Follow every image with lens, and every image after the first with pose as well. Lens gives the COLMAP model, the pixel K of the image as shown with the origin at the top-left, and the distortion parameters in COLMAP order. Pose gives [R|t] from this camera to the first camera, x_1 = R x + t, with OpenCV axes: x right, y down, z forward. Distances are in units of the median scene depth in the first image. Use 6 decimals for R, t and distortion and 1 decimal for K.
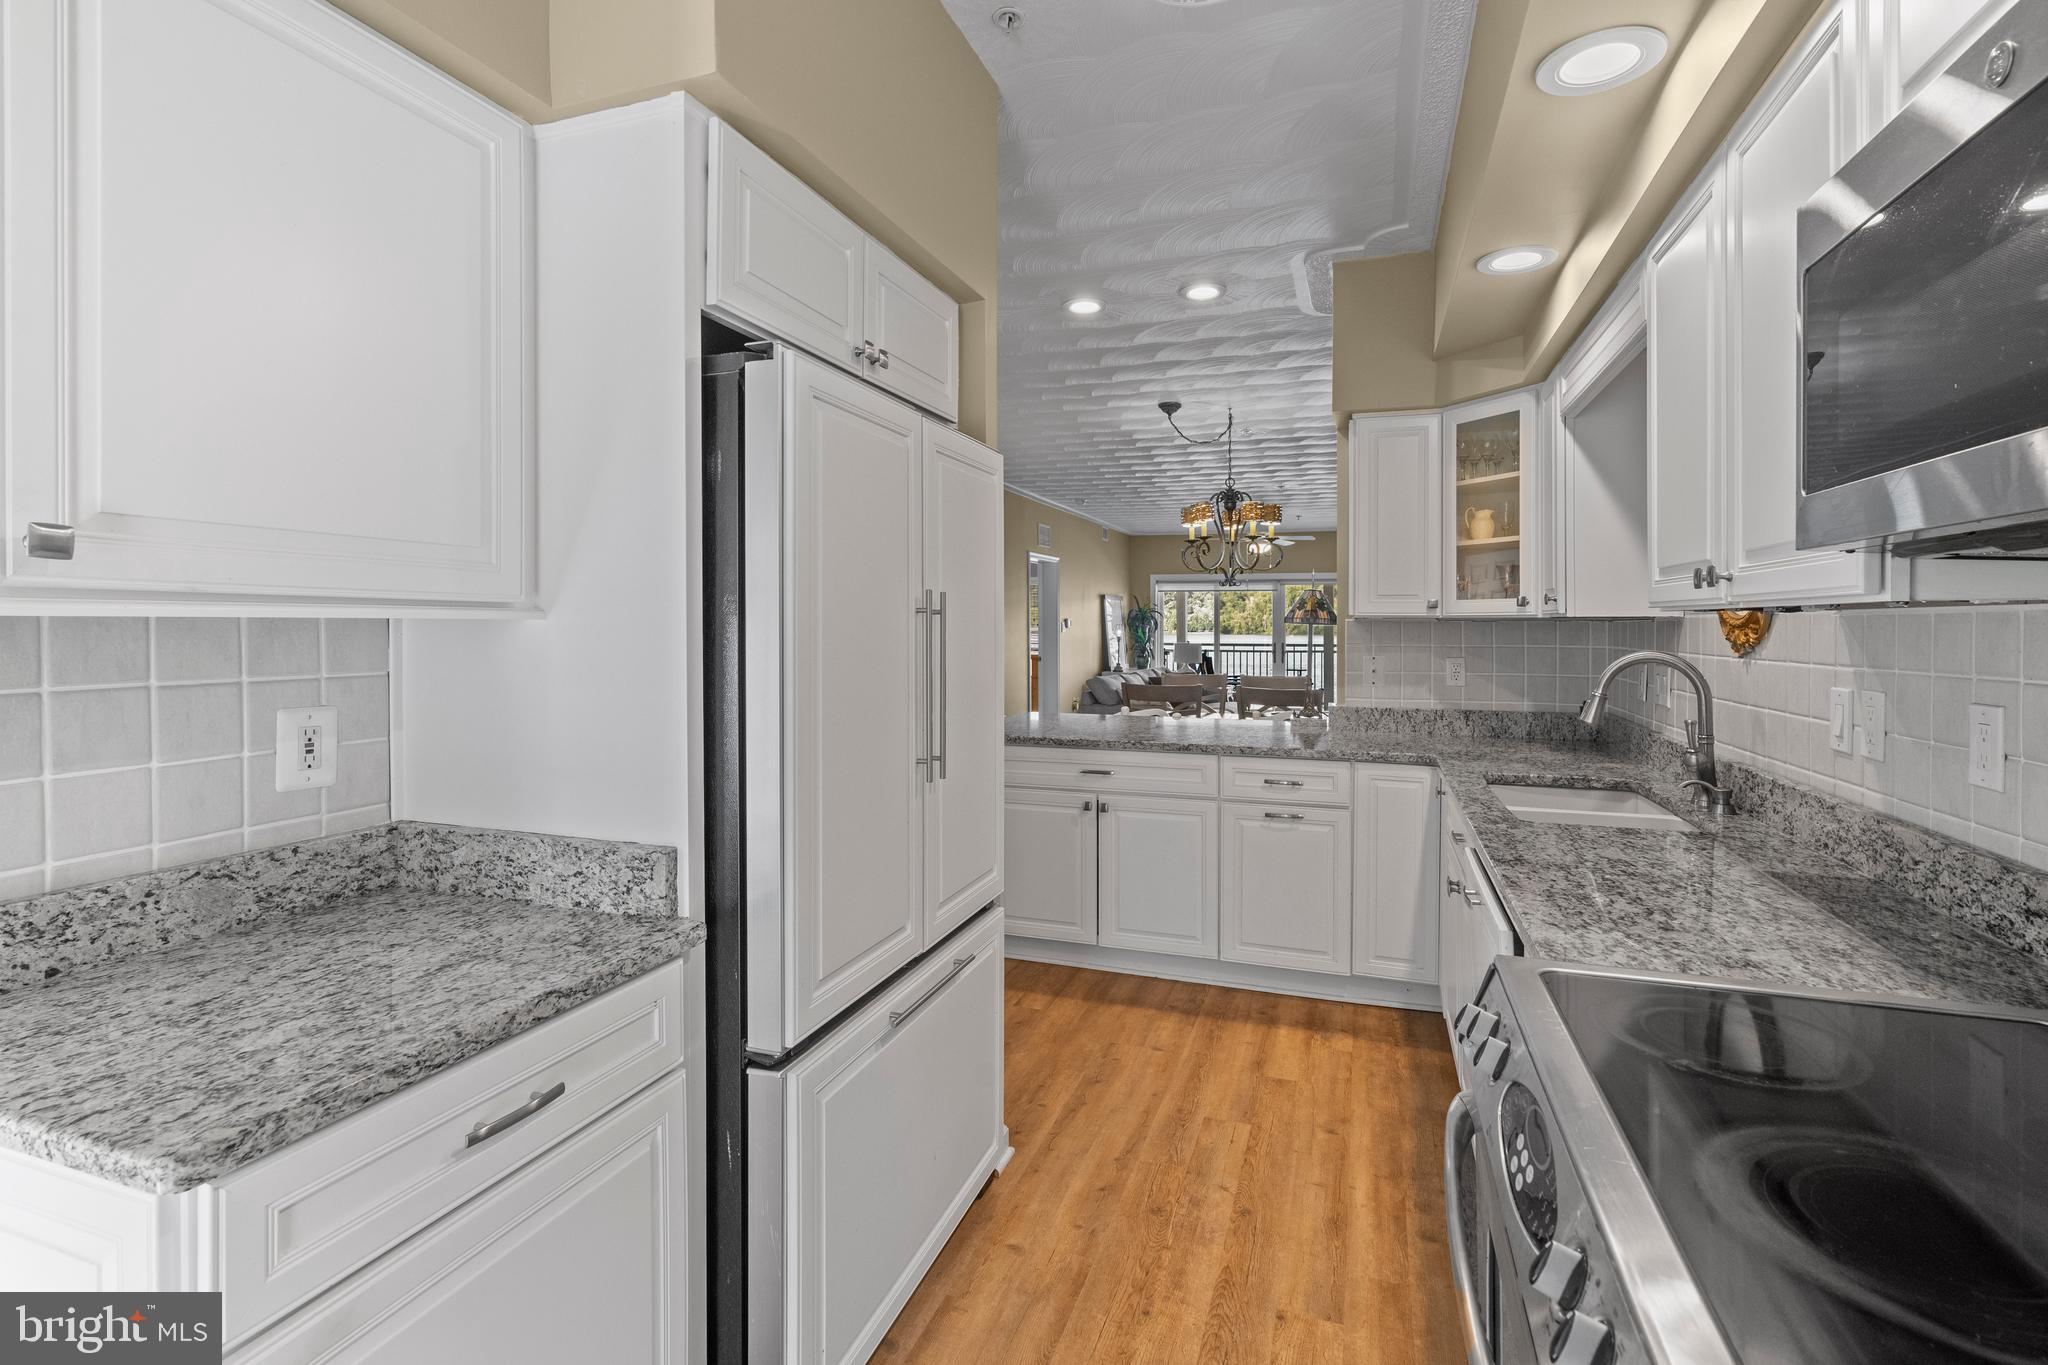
lens RADIAL K [[957.2, 0, 1029.6], [0, 957.2, 604.8], [0, 0, 1]] dist [-0.005705, 0.000501]
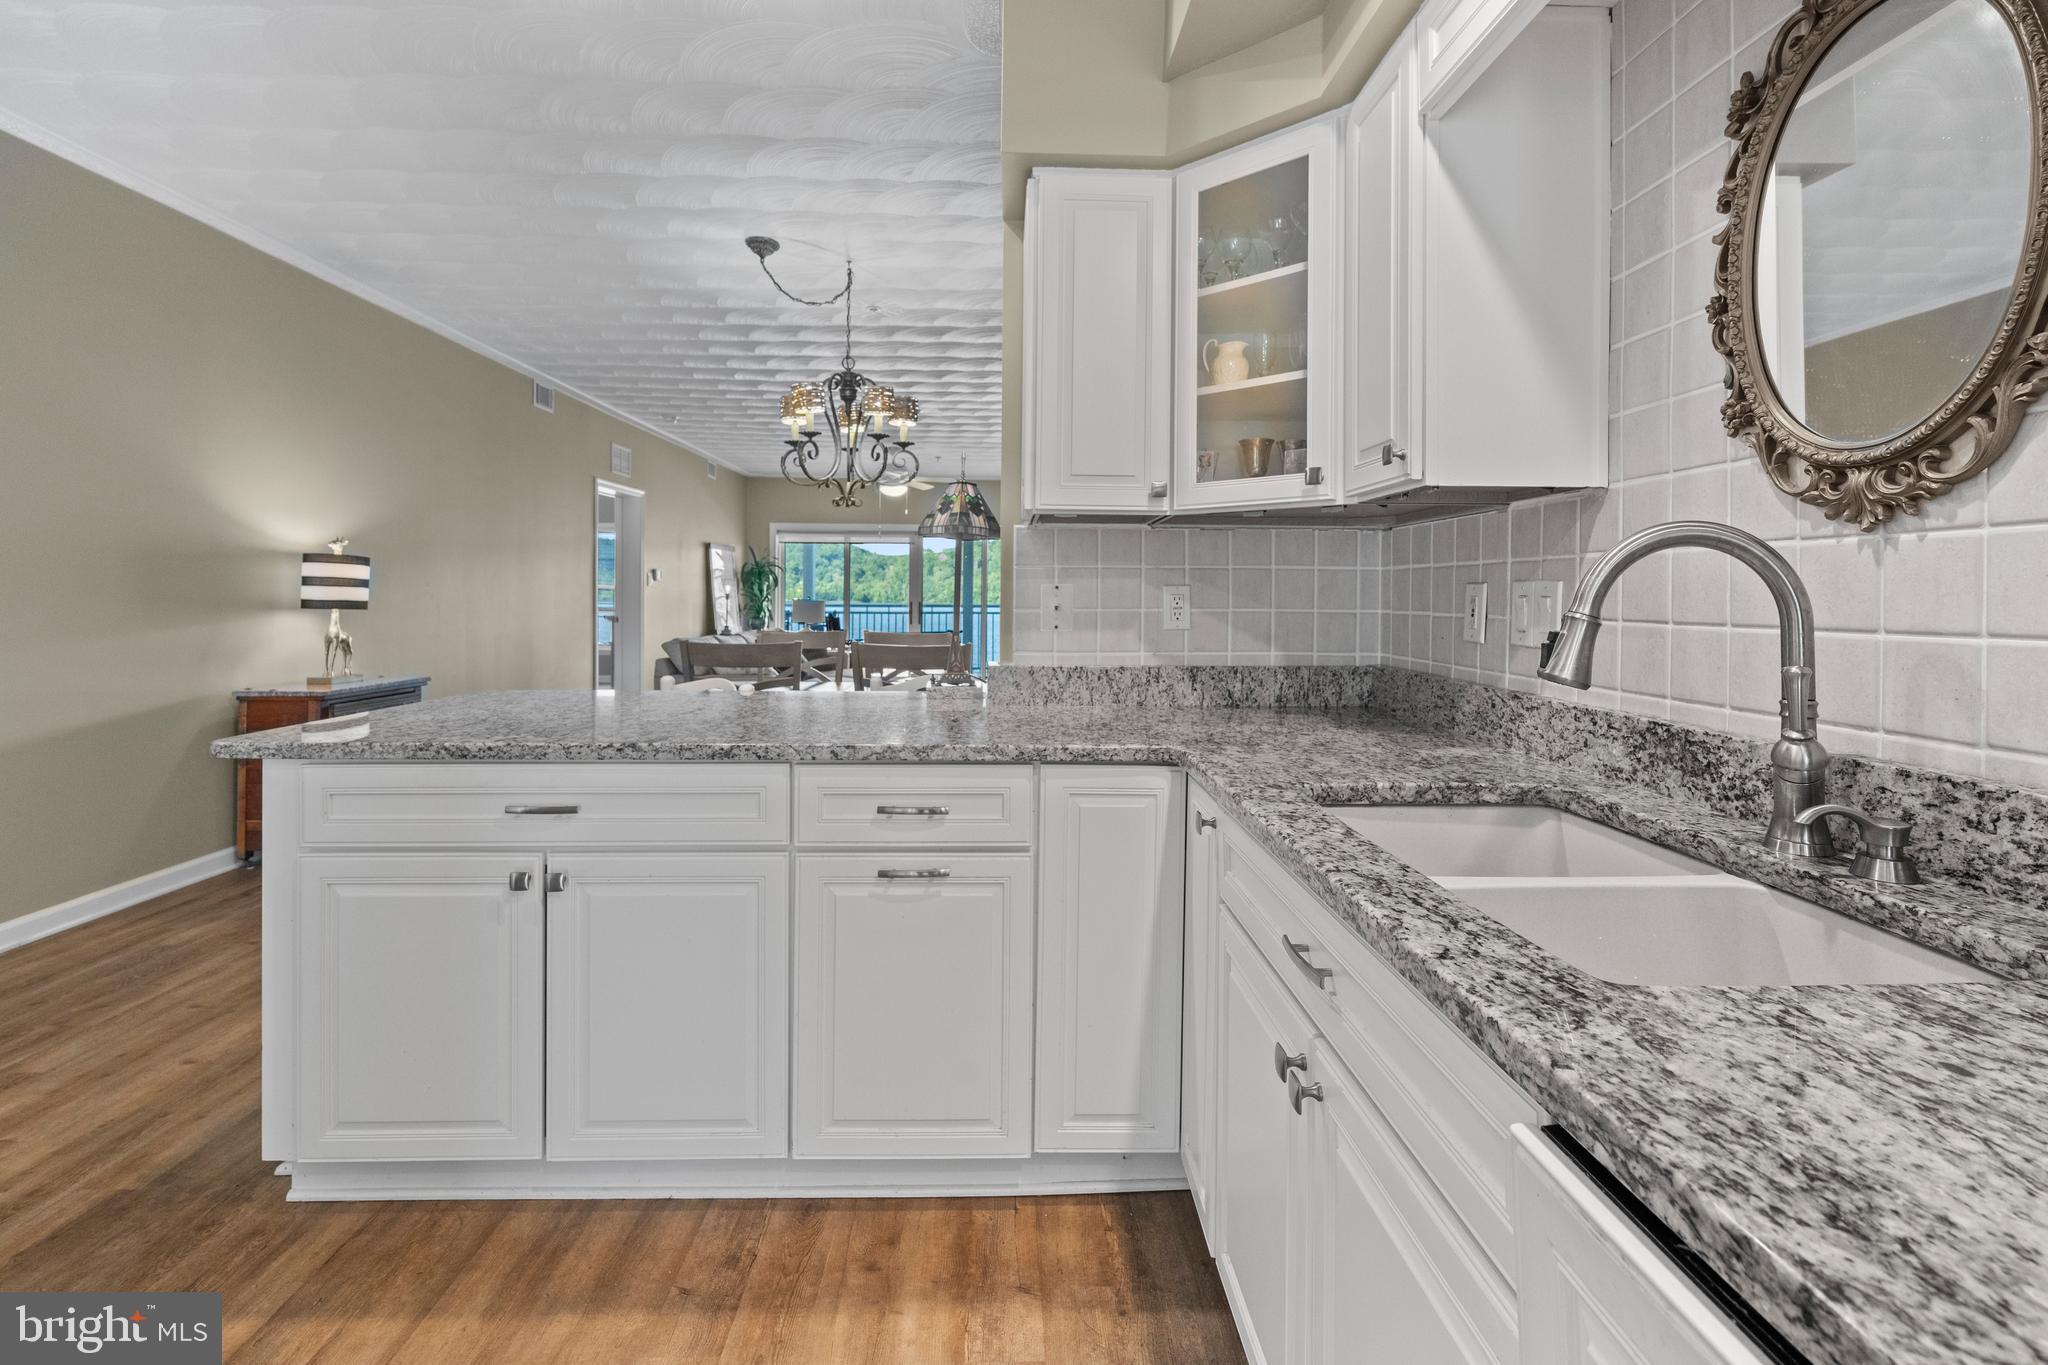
lens RADIAL K [[957.2, 0, 1029.6], [0, 957.2, 604.8], [0, 0, 1]] dist [-0.005705, 0.000501]
pose [[0.931864, -0.001807, 0.362803, 0.129179], [-0.009969, 0.999483, 0.030583, 0.053666], [-0.362671, -0.032116, 0.931364, 0.470993]]
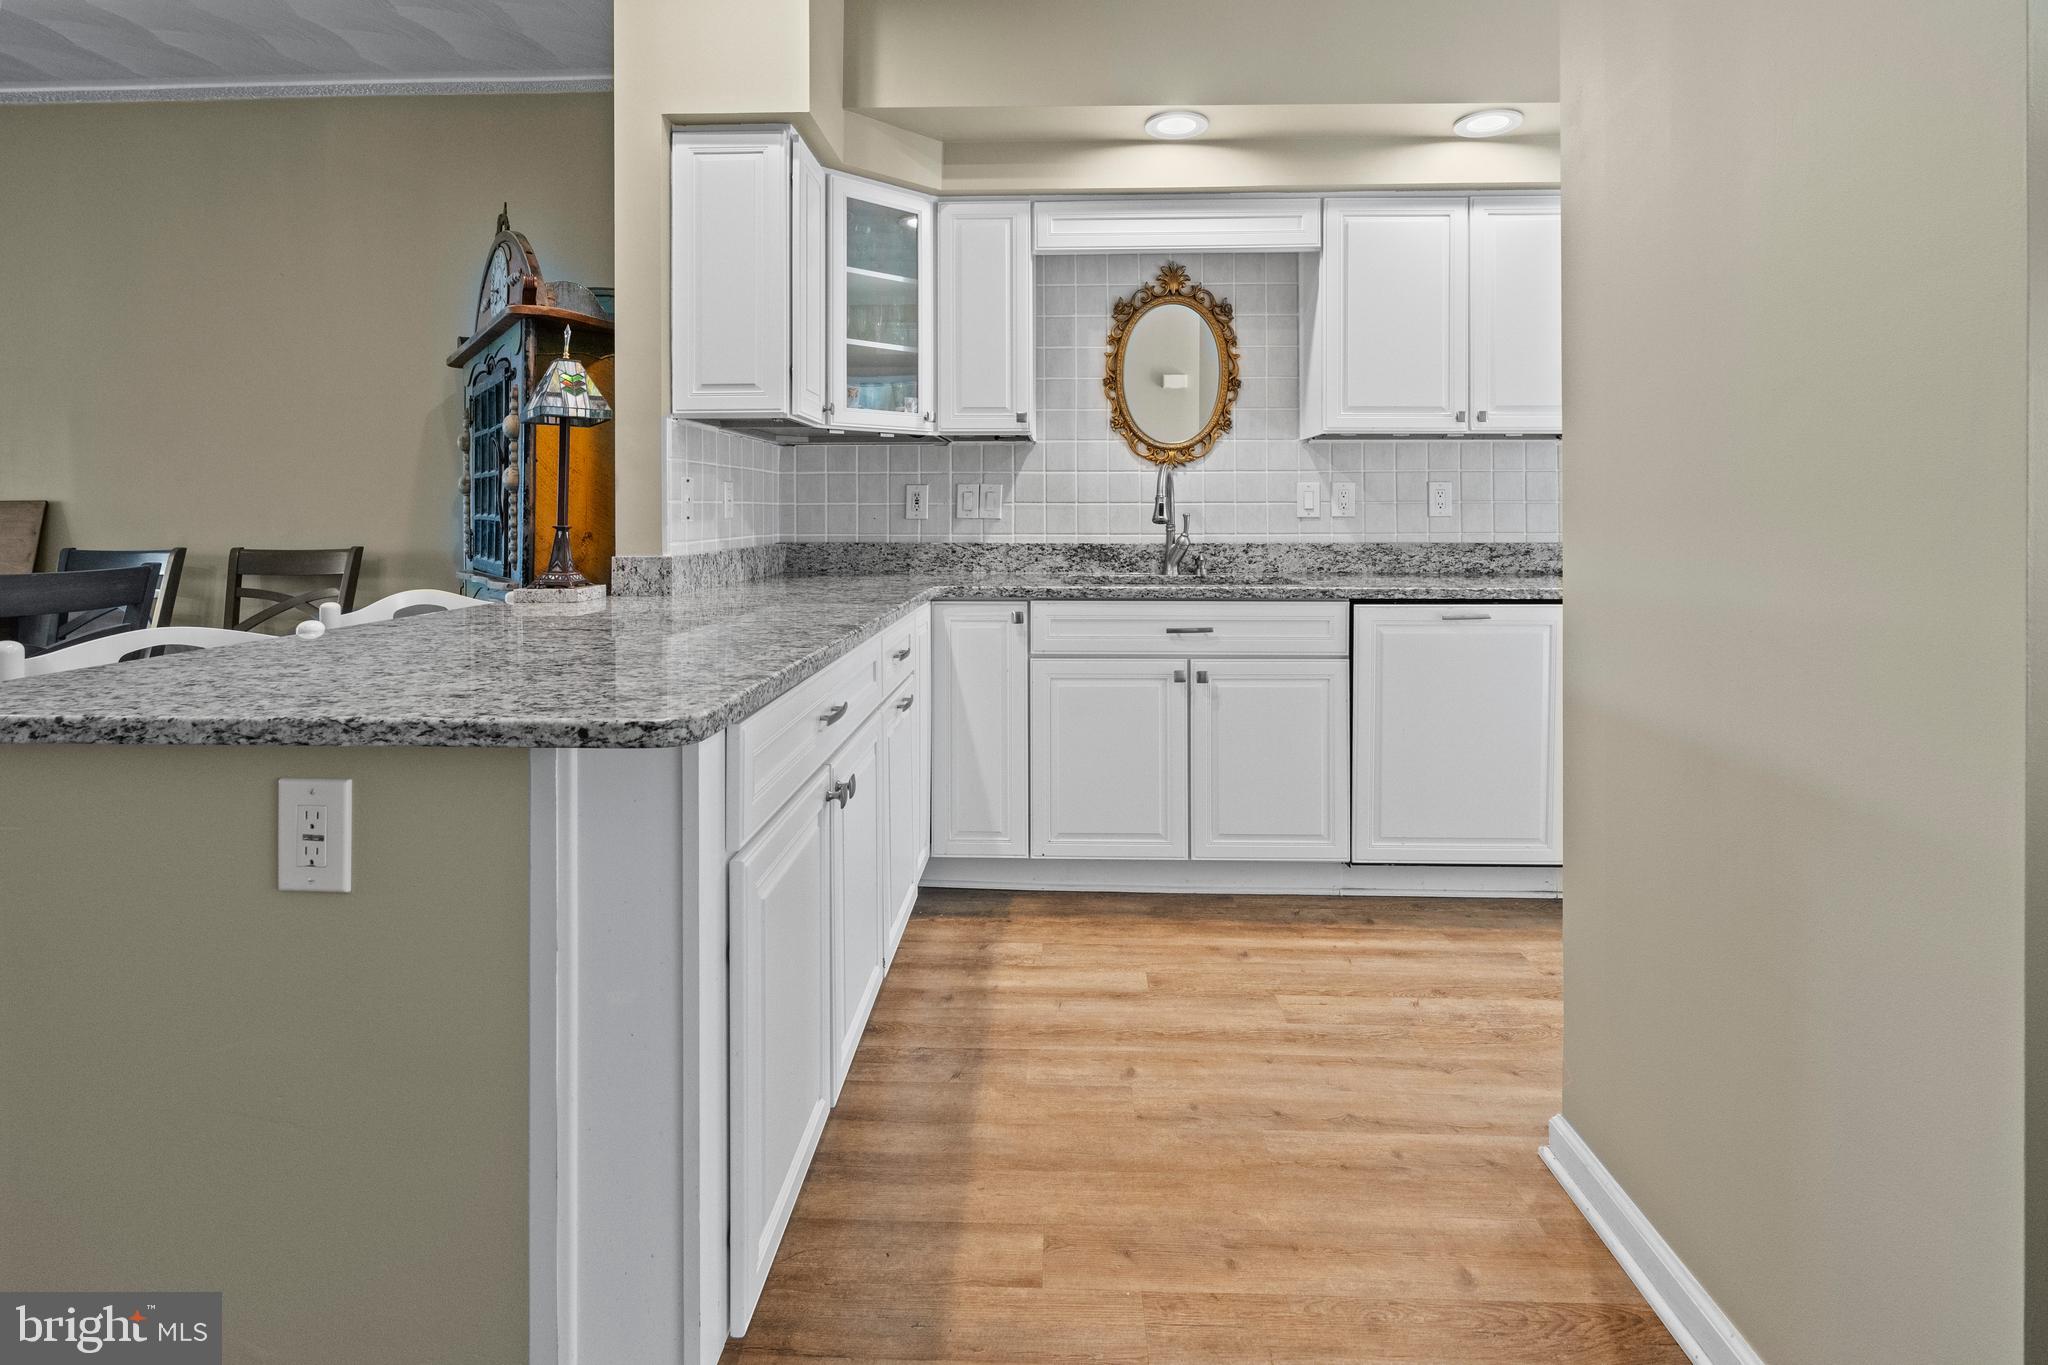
lens RADIAL K [[969.1, 0, 1037.7], [0, 969.1, 507.8], [0, 0, 1]] dist [-0.009593, -0.000096]
pose [[-0.301000, -0.001068, 0.953624, -0.389310], [-0.018783, 0.999812, -0.004808, 0.081033], [-0.953439, -0.019359, -0.300963, 1.070597]]
